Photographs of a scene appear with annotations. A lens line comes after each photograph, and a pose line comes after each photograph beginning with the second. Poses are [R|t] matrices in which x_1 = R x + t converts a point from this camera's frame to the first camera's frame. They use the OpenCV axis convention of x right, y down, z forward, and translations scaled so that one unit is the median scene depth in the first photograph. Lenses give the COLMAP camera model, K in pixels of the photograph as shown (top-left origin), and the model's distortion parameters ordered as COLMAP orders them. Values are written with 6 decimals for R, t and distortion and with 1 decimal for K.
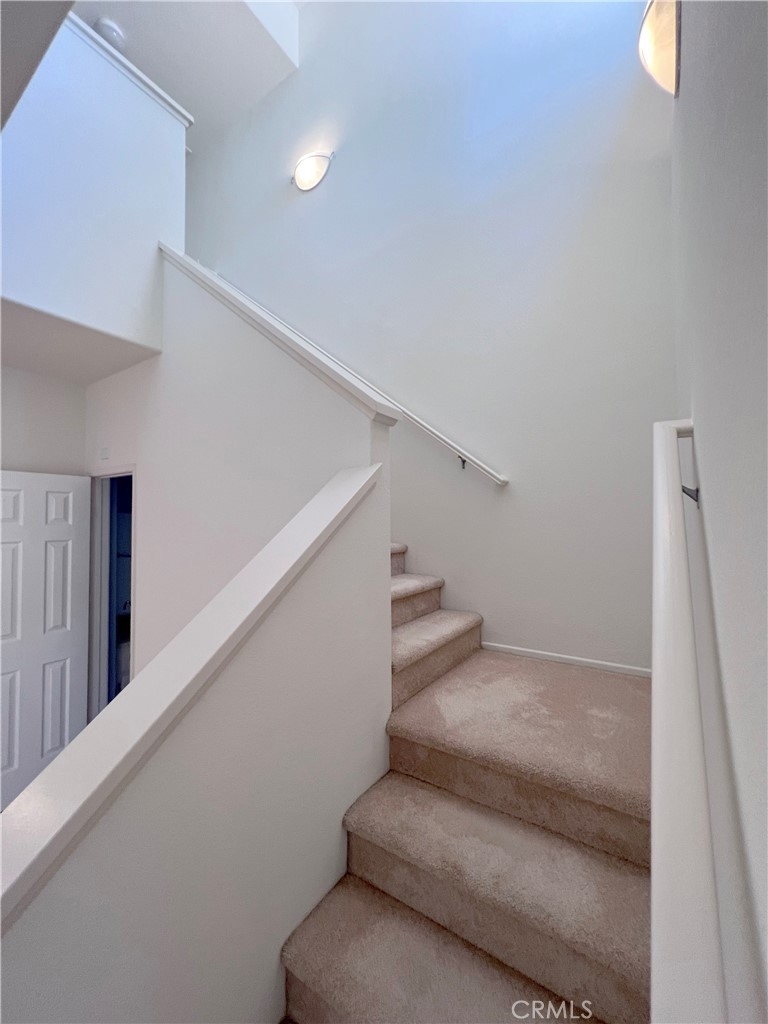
lens RADIAL K [[407.3, 0, 384.2], [0, 407.3, 506.3], [0, 0, 1]] dist [-0.000627, 0.000103]
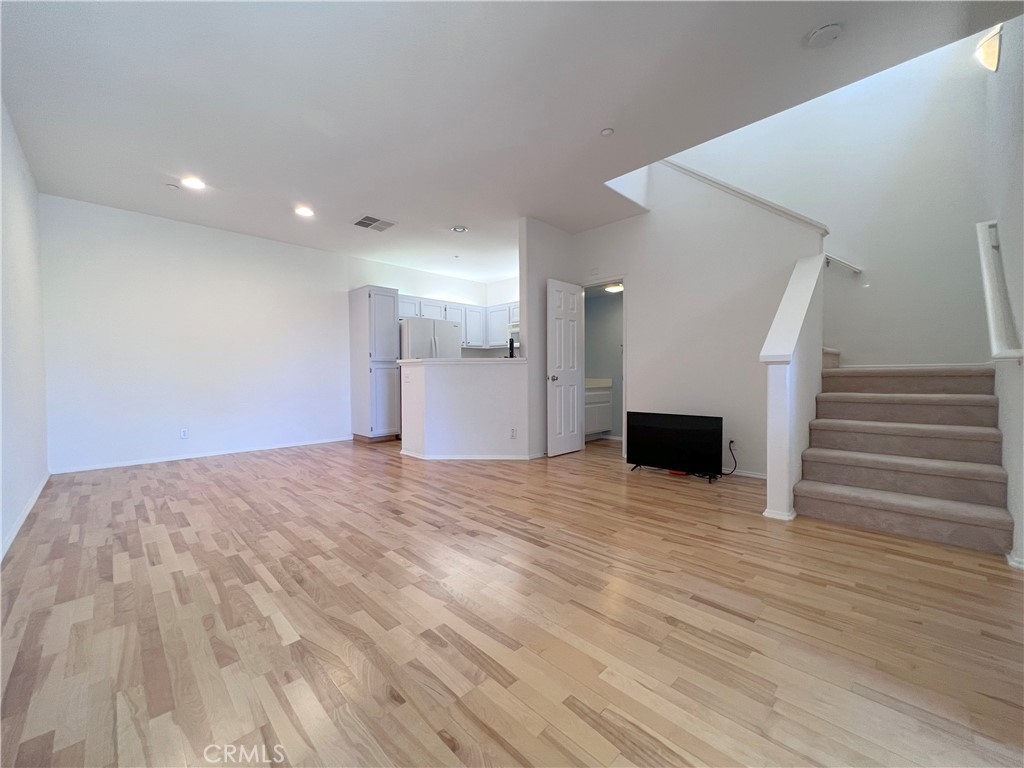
lens RADIAL K [[407.3, 0, 514.8], [0, 407.3, 384.3], [0, 0, 1]] dist [-0.000627, 0.000103]
pose [[0.982591, -0.001915, -0.185773, -1.495353], [0.013621, 0.997999, 0.061753, 0.532704], [0.185283, -0.063208, 0.980650, -1.823123]]
